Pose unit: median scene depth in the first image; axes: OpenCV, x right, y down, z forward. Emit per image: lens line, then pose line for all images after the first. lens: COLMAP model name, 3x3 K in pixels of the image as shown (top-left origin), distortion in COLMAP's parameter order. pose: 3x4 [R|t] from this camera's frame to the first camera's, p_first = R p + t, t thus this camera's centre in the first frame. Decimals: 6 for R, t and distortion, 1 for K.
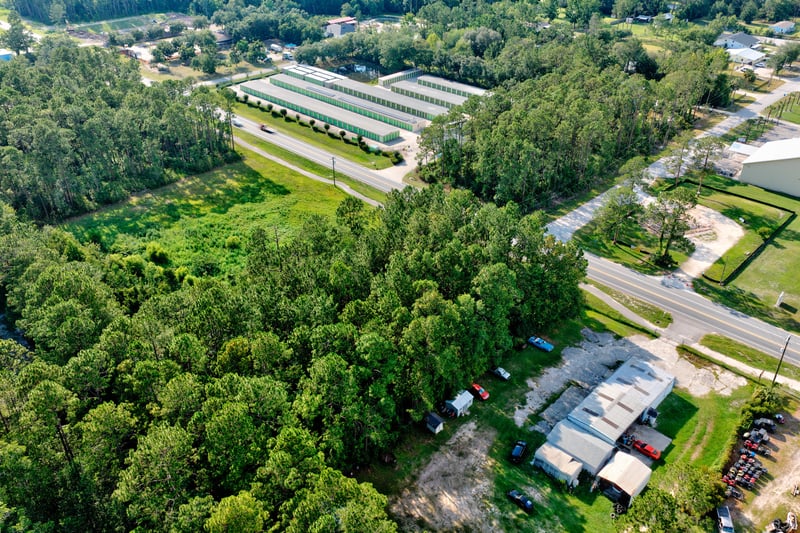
lens RADIAL K [[655.5, 0, 401.7], [0, 655.5, 264.8], [0, 0, 1]] dist [0.031457, -0.047496]
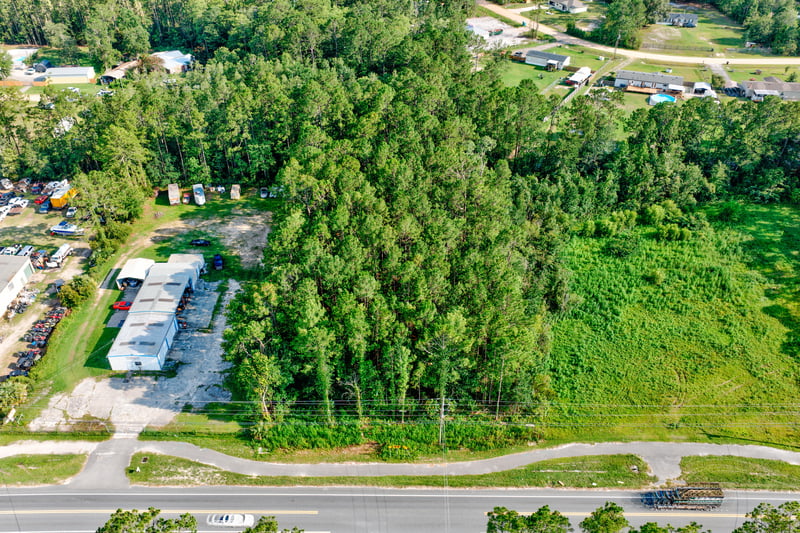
lens RADIAL K [[655.5, 0, 401.7], [0, 655.5, 264.8], [0, 0, 1]] dist [0.031457, -0.047496]
pose [[-0.719073, 0.408182, -0.562424, 0.502958], [-0.362473, 0.470207, 0.804685, -0.692672], [0.592914, 0.782492, -0.190158, 1.129985]]
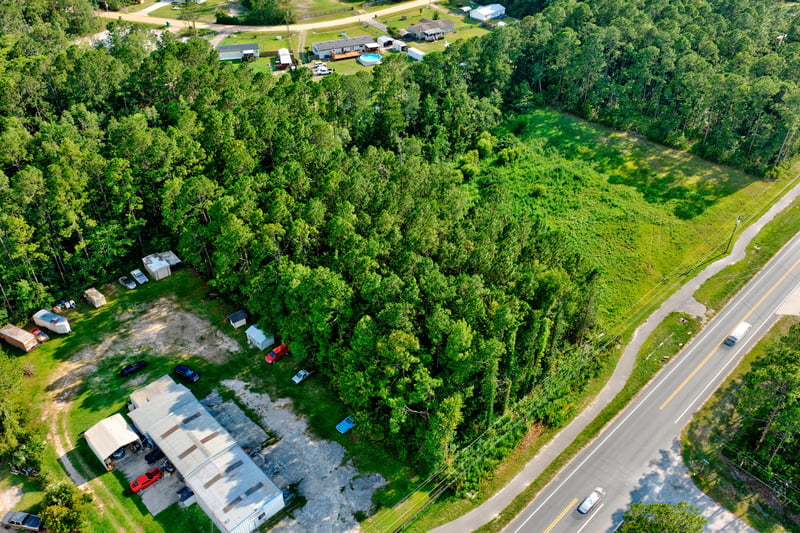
lens RADIAL K [[655.5, 0, 401.7], [0, 655.5, 264.8], [0, 0, 1]] dist [0.031457, -0.047496]
pose [[-0.027651, 0.603184, -0.797122, 0.686050], [-0.523675, 0.670504, 0.525537, -0.427119], [0.851469, 0.431965, 0.297332, 0.697041]]
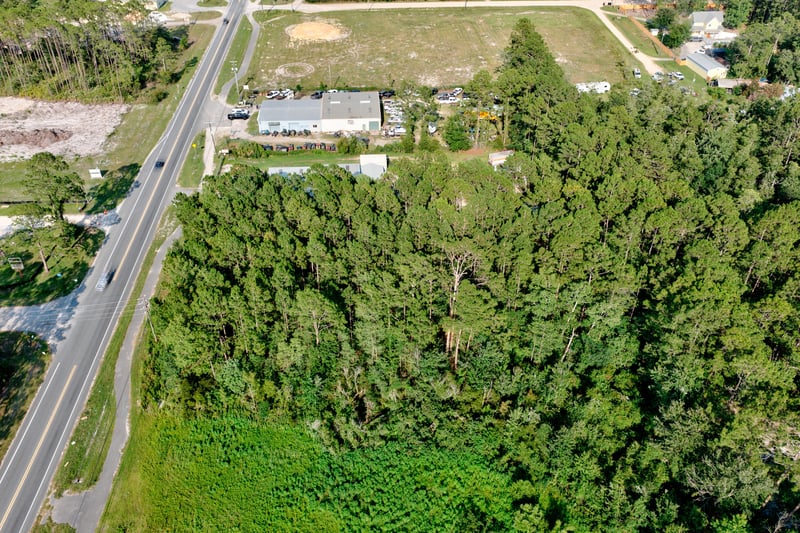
lens RADIAL K [[655.5, 0, 401.7], [0, 655.5, 264.8], [0, 0, 1]] dist [0.031457, -0.047496]
pose [[-0.745513, -0.405835, 0.528686, -0.505506], [0.343218, 0.446205, 0.826500, -0.659894], [-0.571325, 0.797621, -0.193362, 1.076760]]
